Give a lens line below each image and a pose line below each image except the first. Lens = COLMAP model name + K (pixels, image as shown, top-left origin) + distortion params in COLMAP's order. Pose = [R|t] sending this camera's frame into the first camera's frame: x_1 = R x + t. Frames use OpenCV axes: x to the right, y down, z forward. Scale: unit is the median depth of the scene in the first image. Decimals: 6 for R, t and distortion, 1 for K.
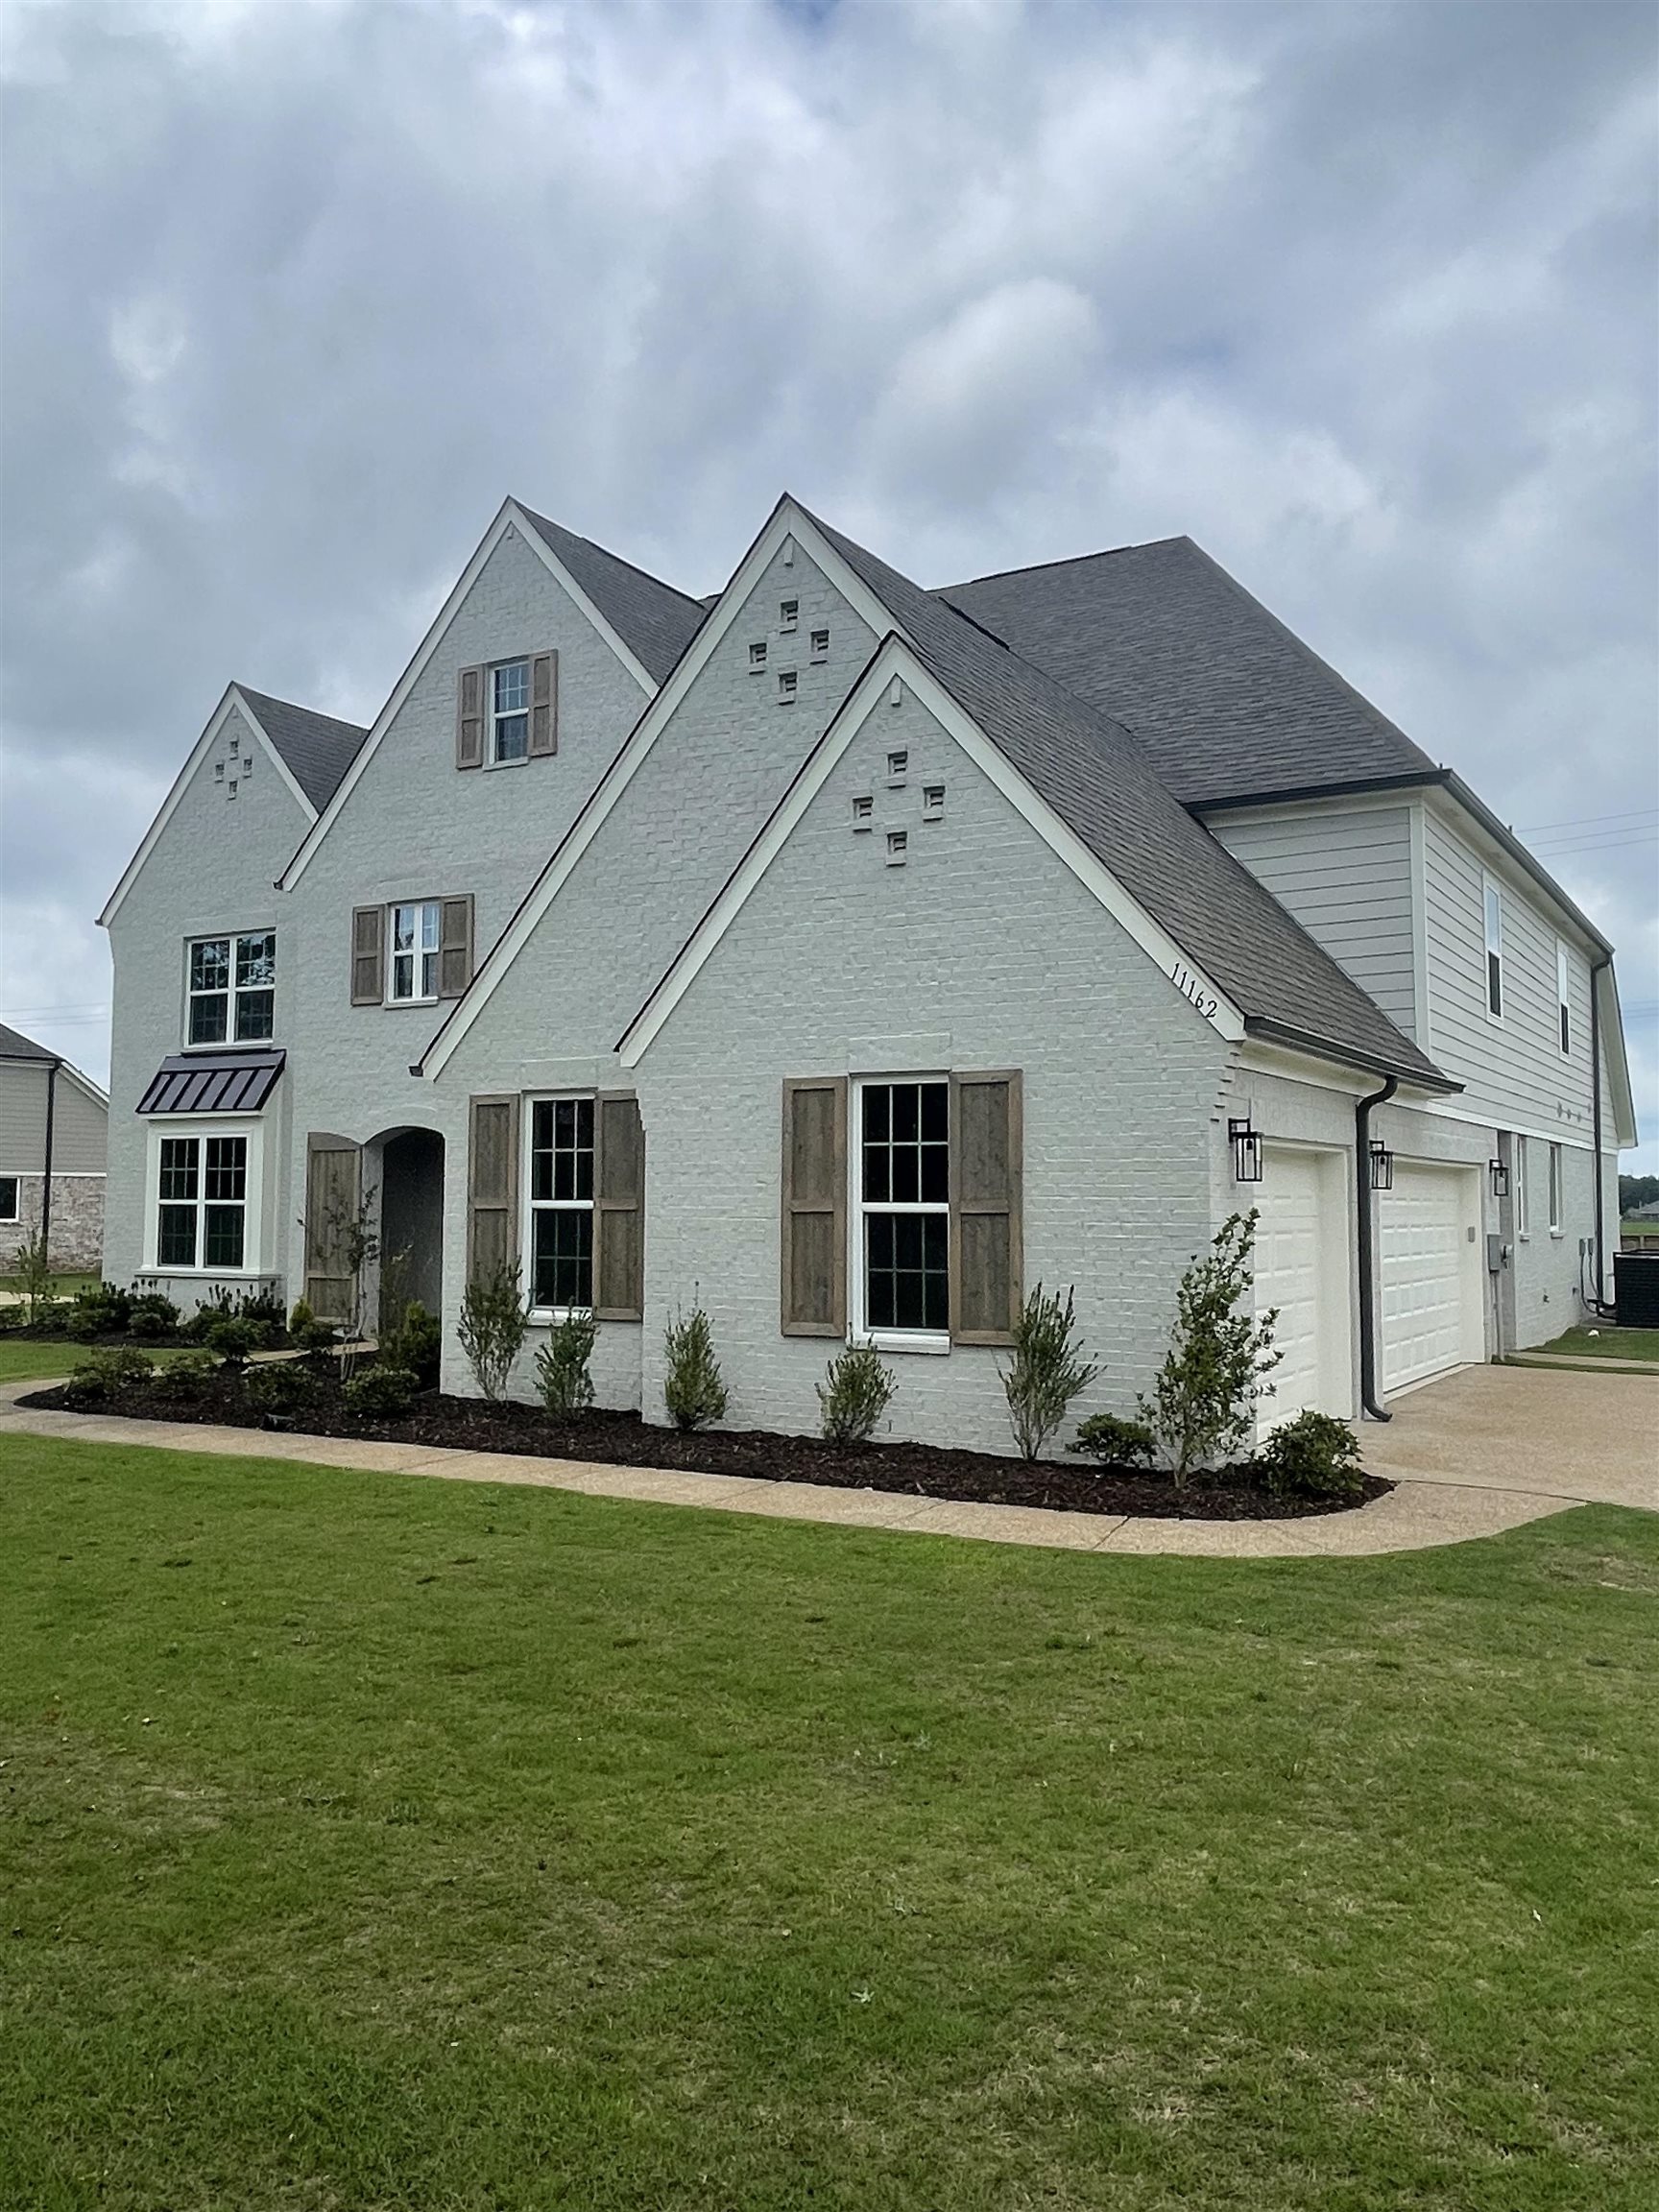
lens RADIAL K [[1664.1, 0, 827.0], [0, 1664.1, 1098.9], [0, 0, 1]] dist [0.042971, -0.010605]
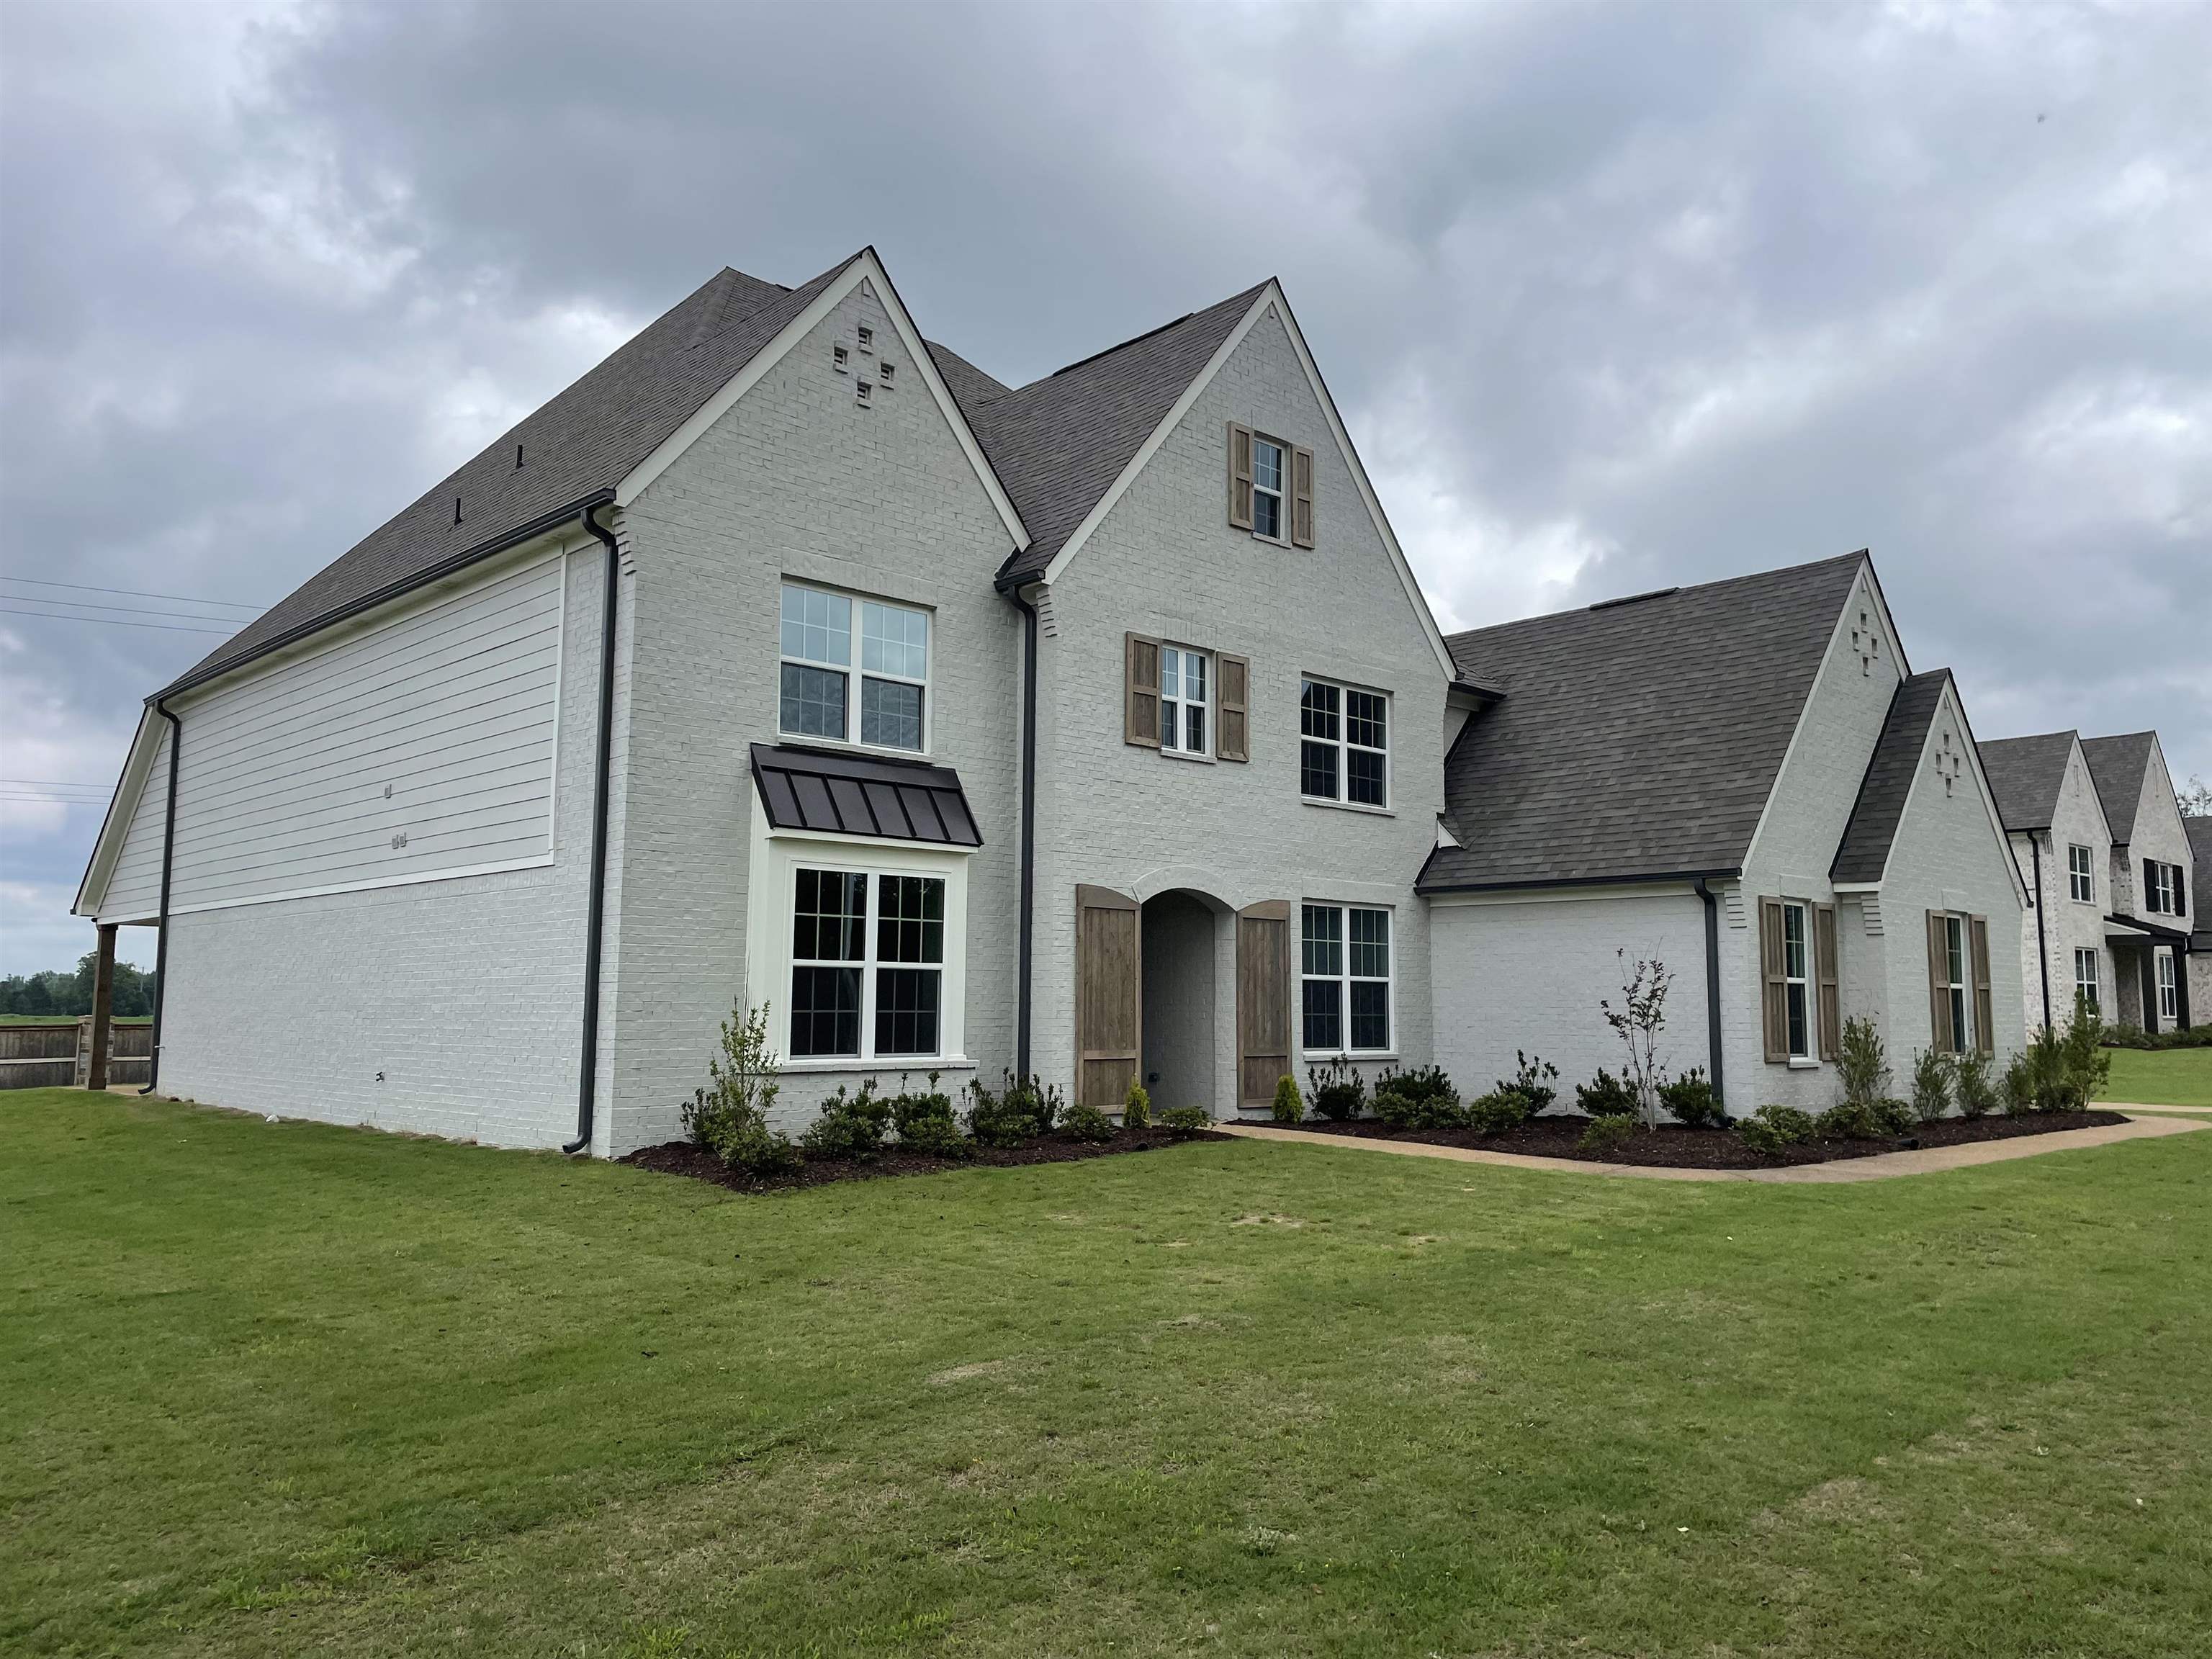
lens RADIAL K [[1664.1, 0, 1115.3], [0, 1664.1, 815.6], [0, 0, 1]] dist [0.042971, -0.010605]
pose [[0.279436, 0.098427, 0.955106, -1.117102], [-0.078521, 0.993743, -0.079435, 0.050836], [-0.956948, -0.052799, 0.285416, 0.761525]]
